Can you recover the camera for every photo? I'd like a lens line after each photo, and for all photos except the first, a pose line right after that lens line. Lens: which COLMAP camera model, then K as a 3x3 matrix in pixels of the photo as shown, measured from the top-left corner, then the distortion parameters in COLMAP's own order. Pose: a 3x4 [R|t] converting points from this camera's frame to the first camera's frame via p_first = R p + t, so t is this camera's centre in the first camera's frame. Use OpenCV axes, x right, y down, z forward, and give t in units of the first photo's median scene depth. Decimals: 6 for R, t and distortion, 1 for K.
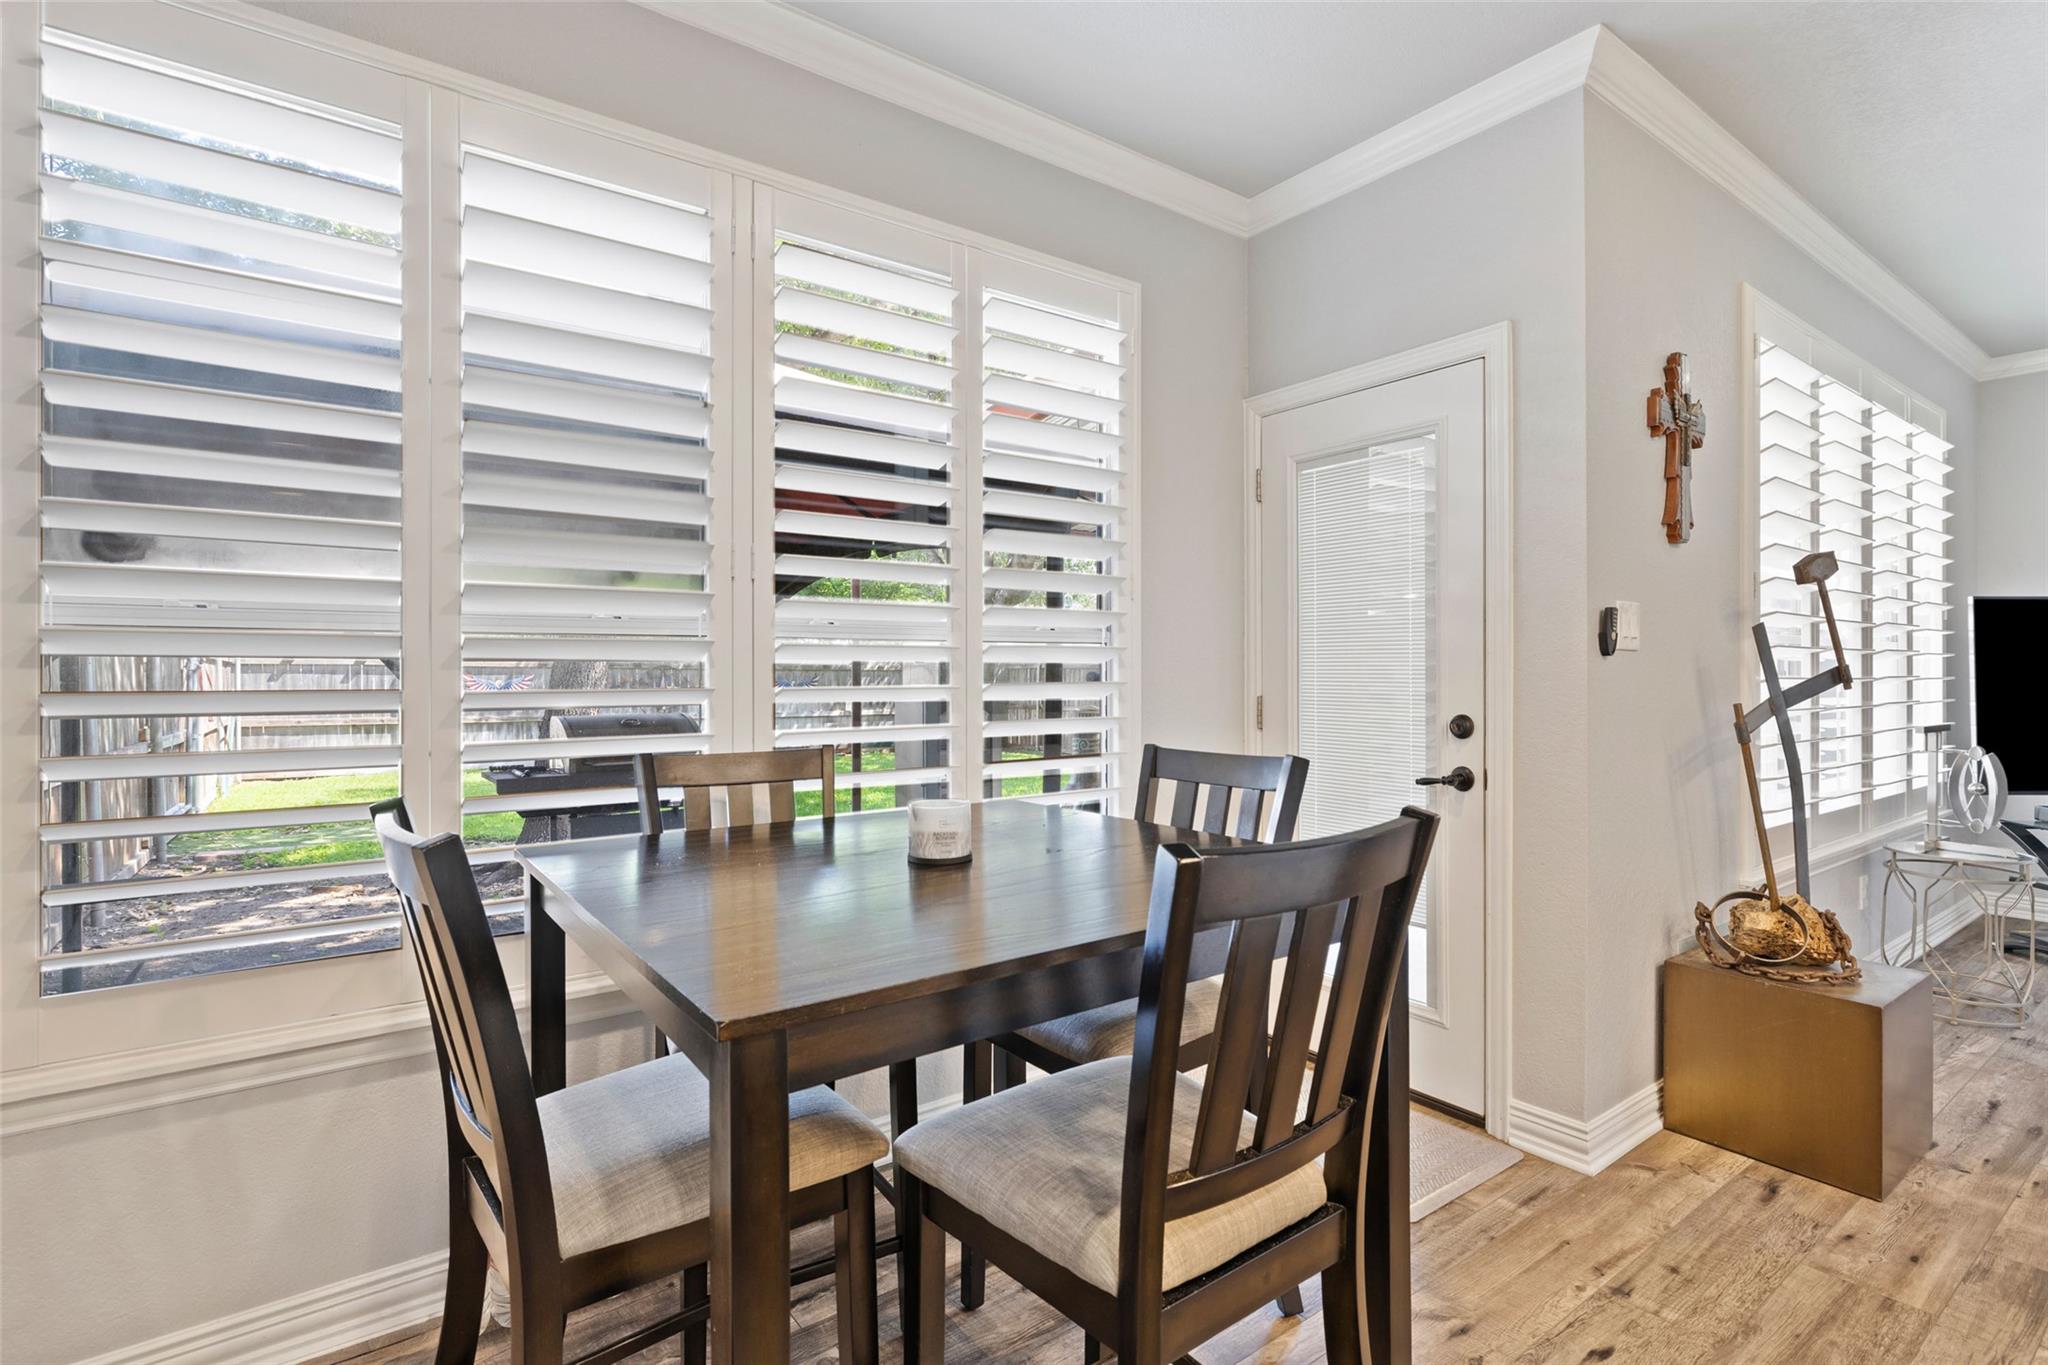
lens RADIAL K [[990.1, 0, 1024.0], [0, 990.1, 682.5], [0, 0, 1]] dist [0.034358, 0.000019]
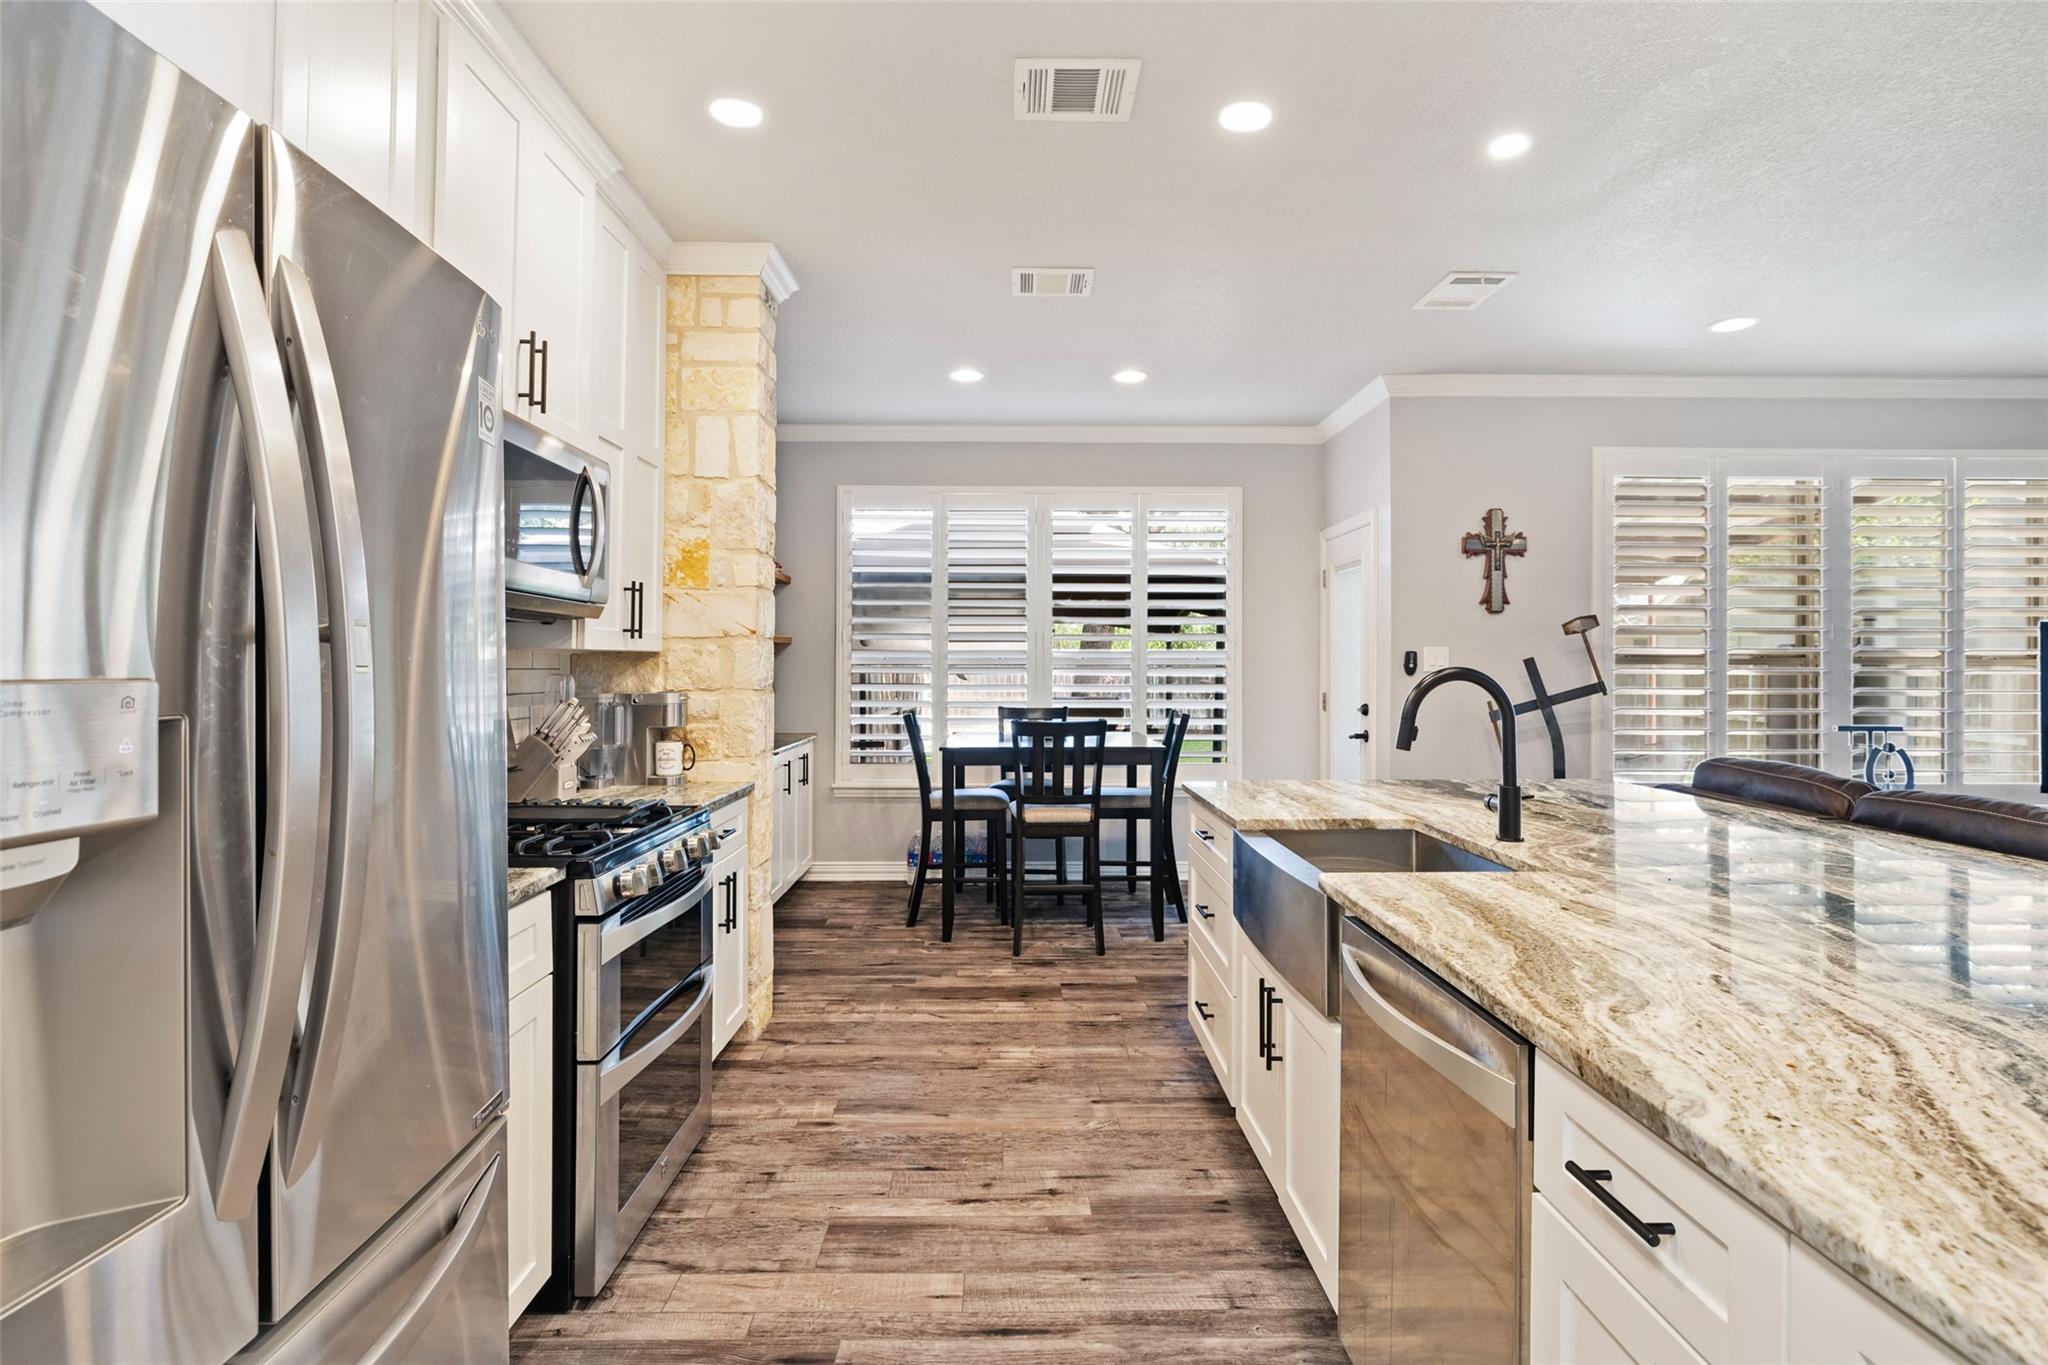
lens RADIAL K [[990.1, 0, 1024.0], [0, 990.1, 682.5], [0, 0, 1]] dist [0.034358, 0.000019]
pose [[0.804906, 0.013672, -0.593245, 1.036432], [-0.015646, 0.999876, 0.001814, -0.002125], [0.593196, 0.007822, 0.805020, -0.946341]]
